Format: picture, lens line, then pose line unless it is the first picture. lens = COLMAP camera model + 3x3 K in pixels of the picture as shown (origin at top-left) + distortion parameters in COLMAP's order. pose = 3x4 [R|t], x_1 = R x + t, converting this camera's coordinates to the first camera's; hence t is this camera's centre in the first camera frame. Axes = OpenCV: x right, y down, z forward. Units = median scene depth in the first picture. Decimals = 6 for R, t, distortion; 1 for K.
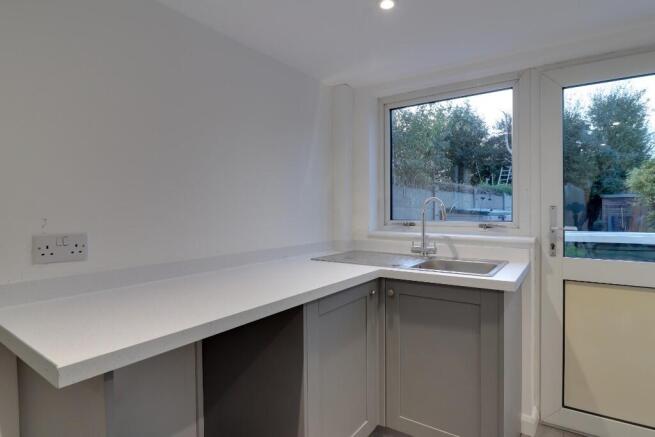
lens RADIAL K [[350.4, 0, 327.5], [0, 350.4, 218.5], [0, 0, 1]] dist [-0.003960, -0.000344]
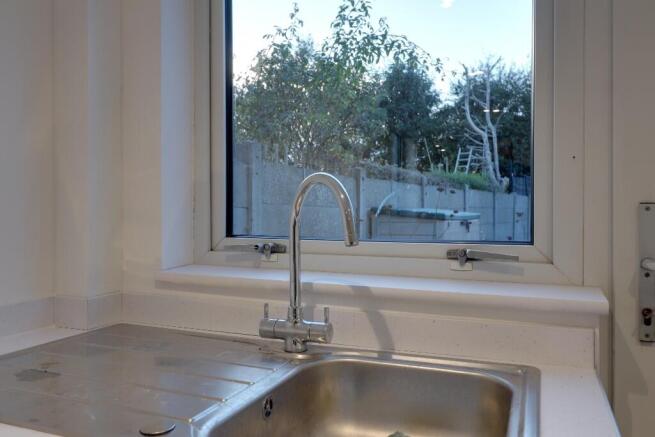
lens RADIAL K [[519.1, 0, 327.5], [0, 519.1, 218.5], [0, 0, 1]] dist [0.007547, 0.001414]
pose [[0.975935, 0.000967, 0.218057, 0.083399], [0.000961, 0.999961, -0.008734, -0.005427], [-0.218057, 0.008733, 0.975897, 0.215221]]
